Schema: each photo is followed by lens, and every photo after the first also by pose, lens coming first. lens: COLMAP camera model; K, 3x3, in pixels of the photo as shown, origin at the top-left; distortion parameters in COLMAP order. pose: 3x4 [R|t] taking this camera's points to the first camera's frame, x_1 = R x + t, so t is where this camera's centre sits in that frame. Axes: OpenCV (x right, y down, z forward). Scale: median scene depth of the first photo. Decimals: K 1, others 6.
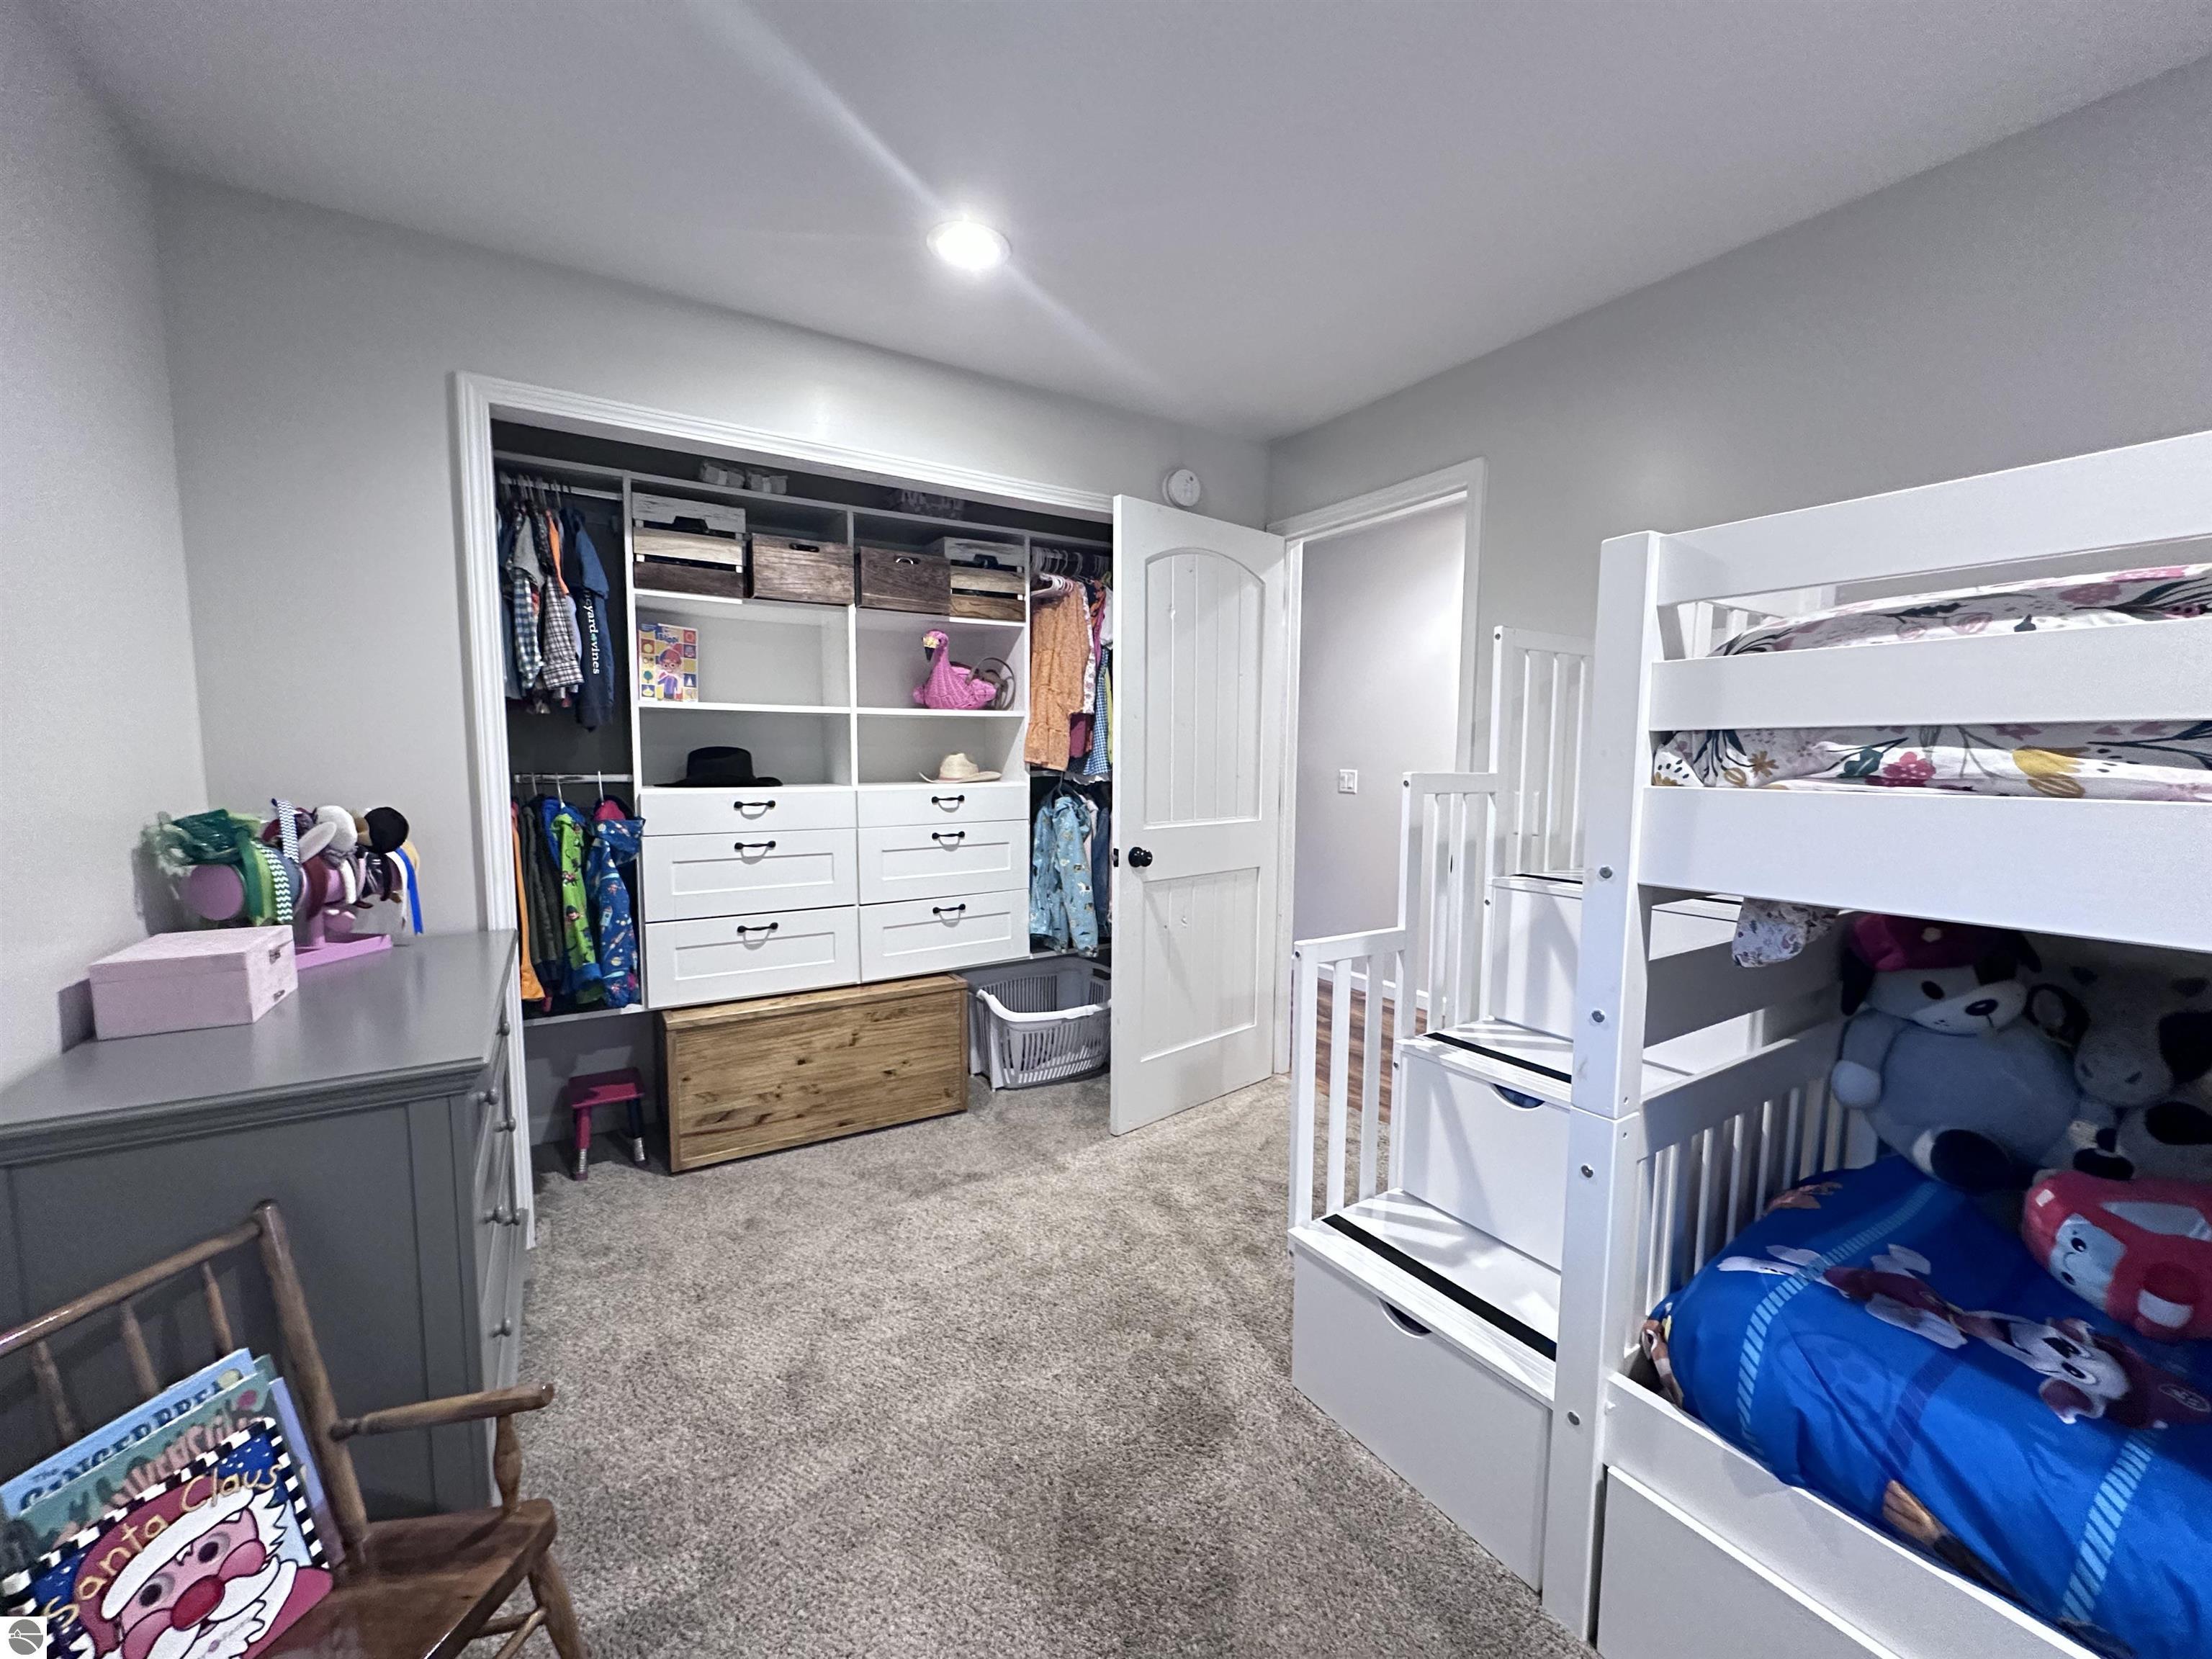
lens RADIAL K [[880.4, 0, 1106.6], [0, 880.4, 830.9], [0, 0, 1]] dist [-0.001273, 0.000496]
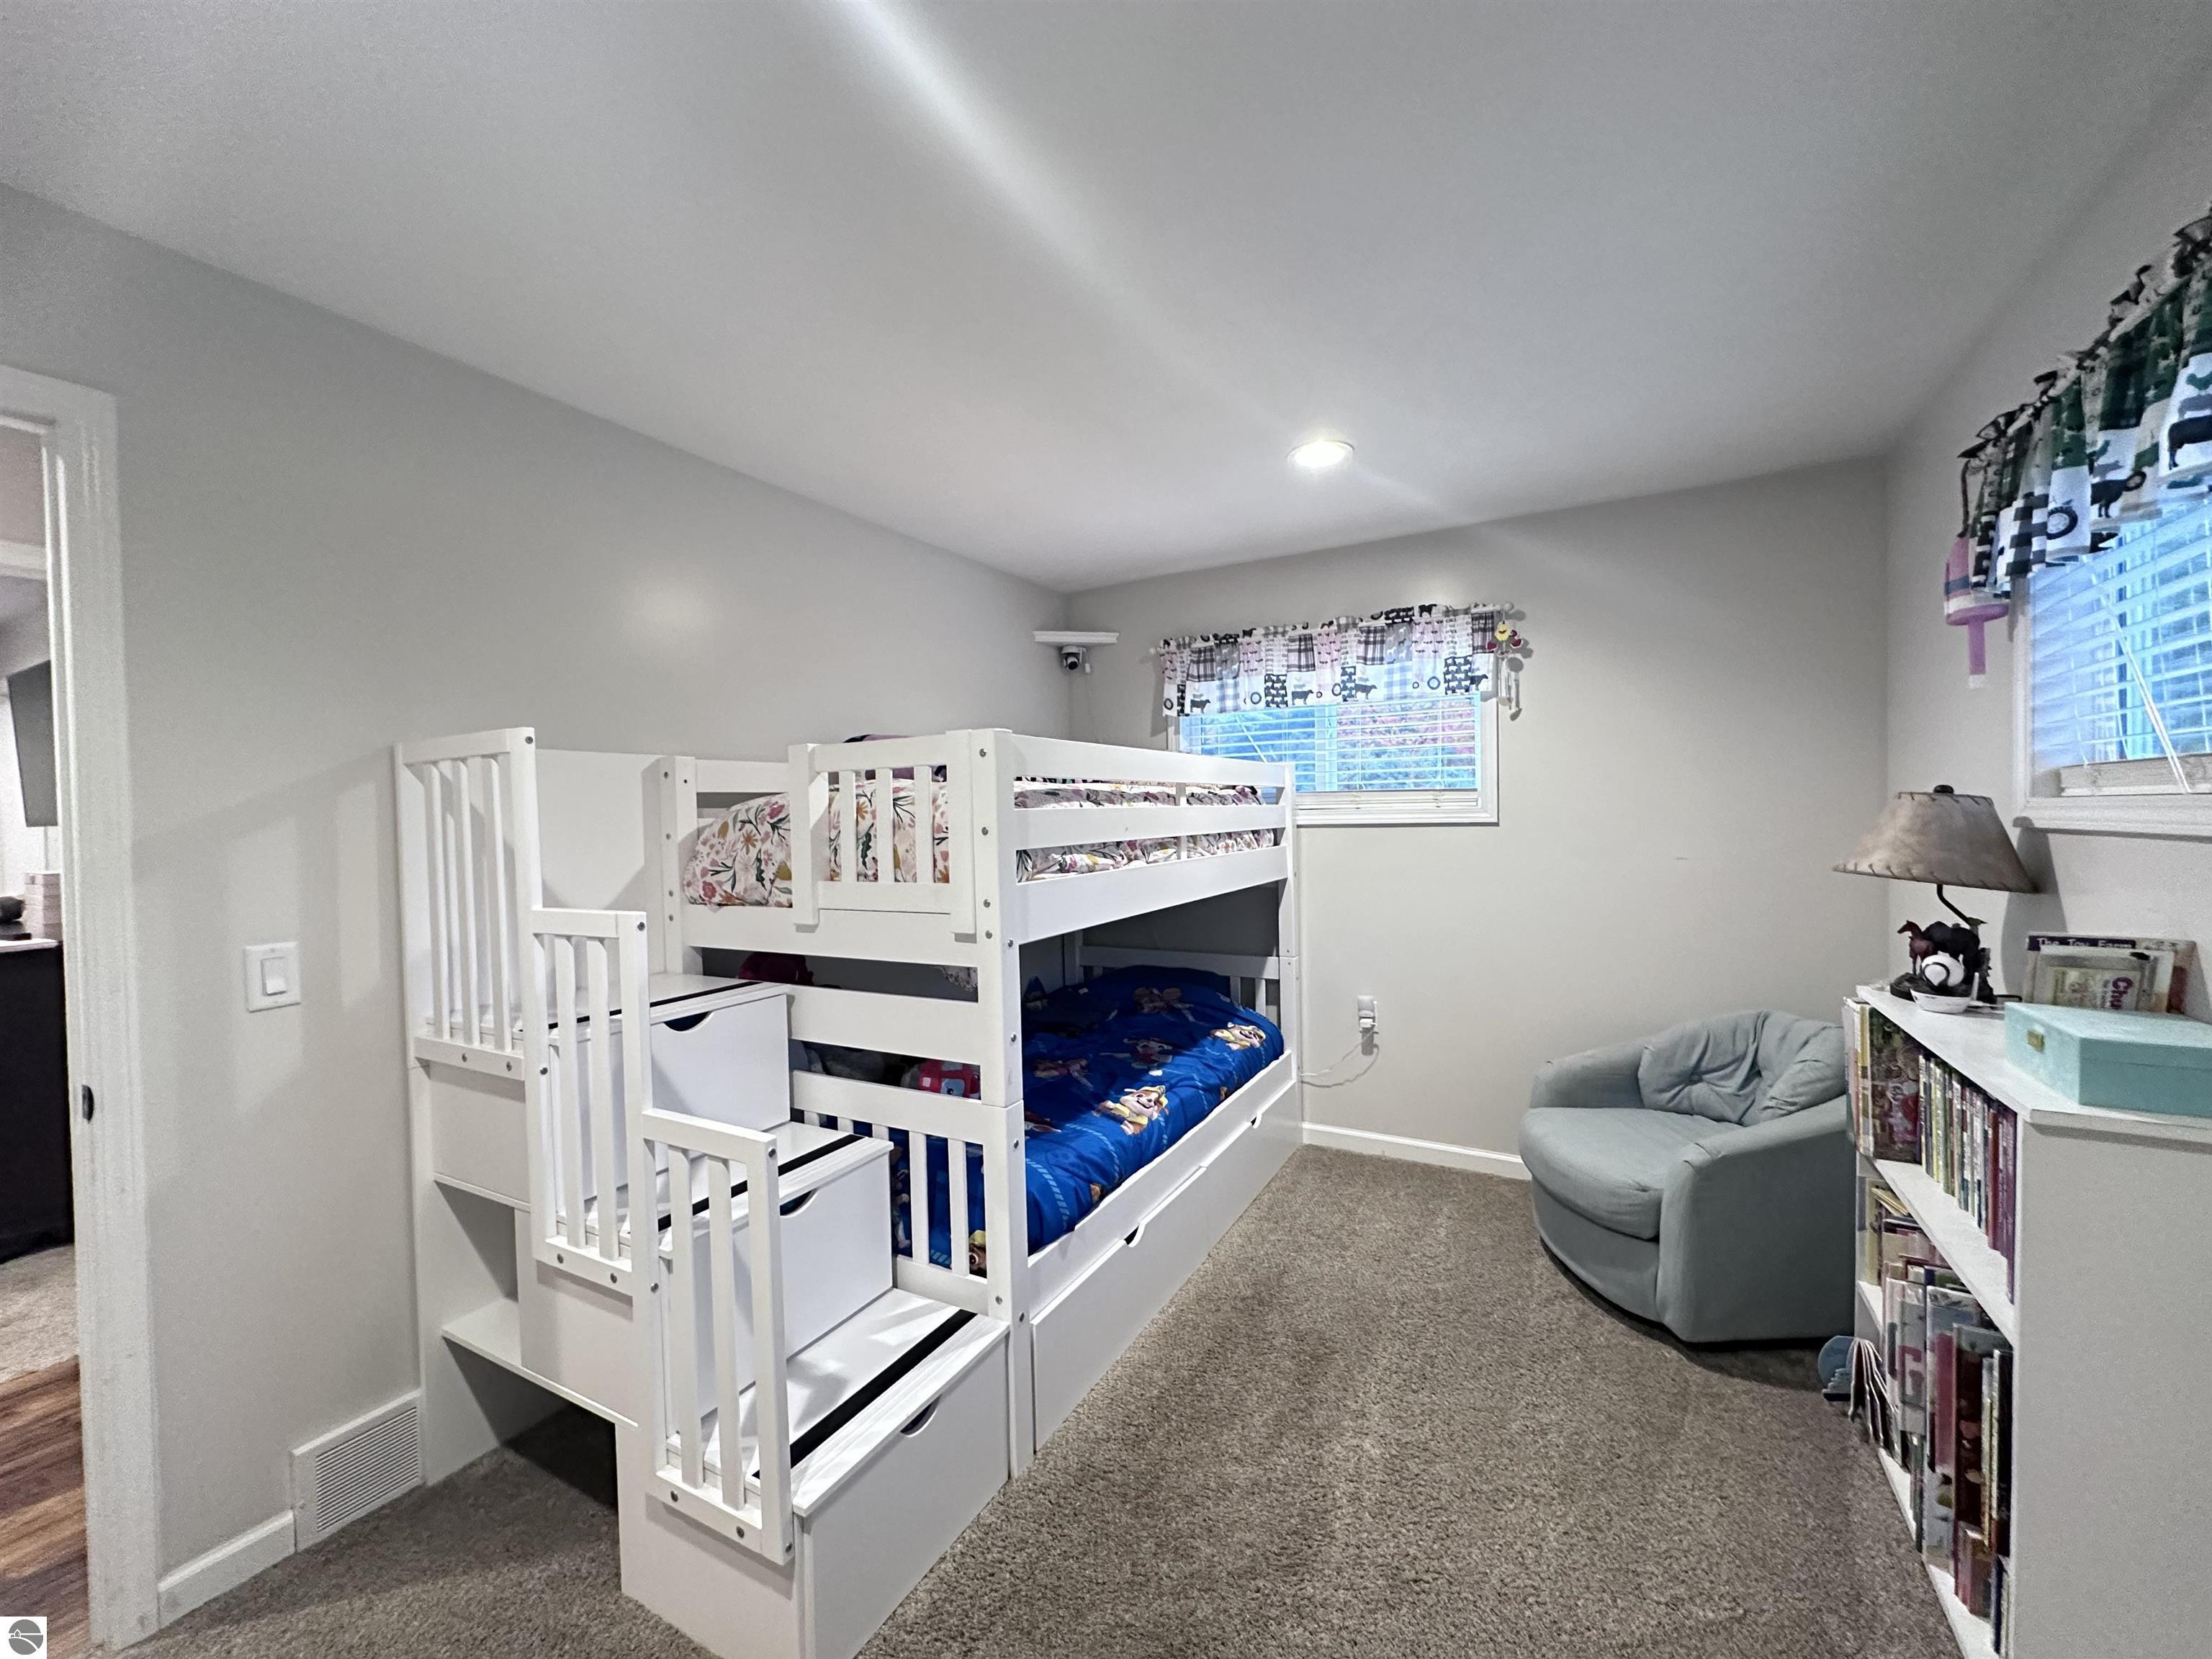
lens RADIAL K [[880.4, 0, 1109.2], [0, 880.4, 834.6], [0, 0, 1]] dist [-0.001273, 0.000496]
pose [[-0.492979, -0.021909, 0.869765, -1.029027], [0.090972, 0.992905, 0.076573, -0.295351], [-0.865272, 0.116873, -0.487488, 1.914723]]
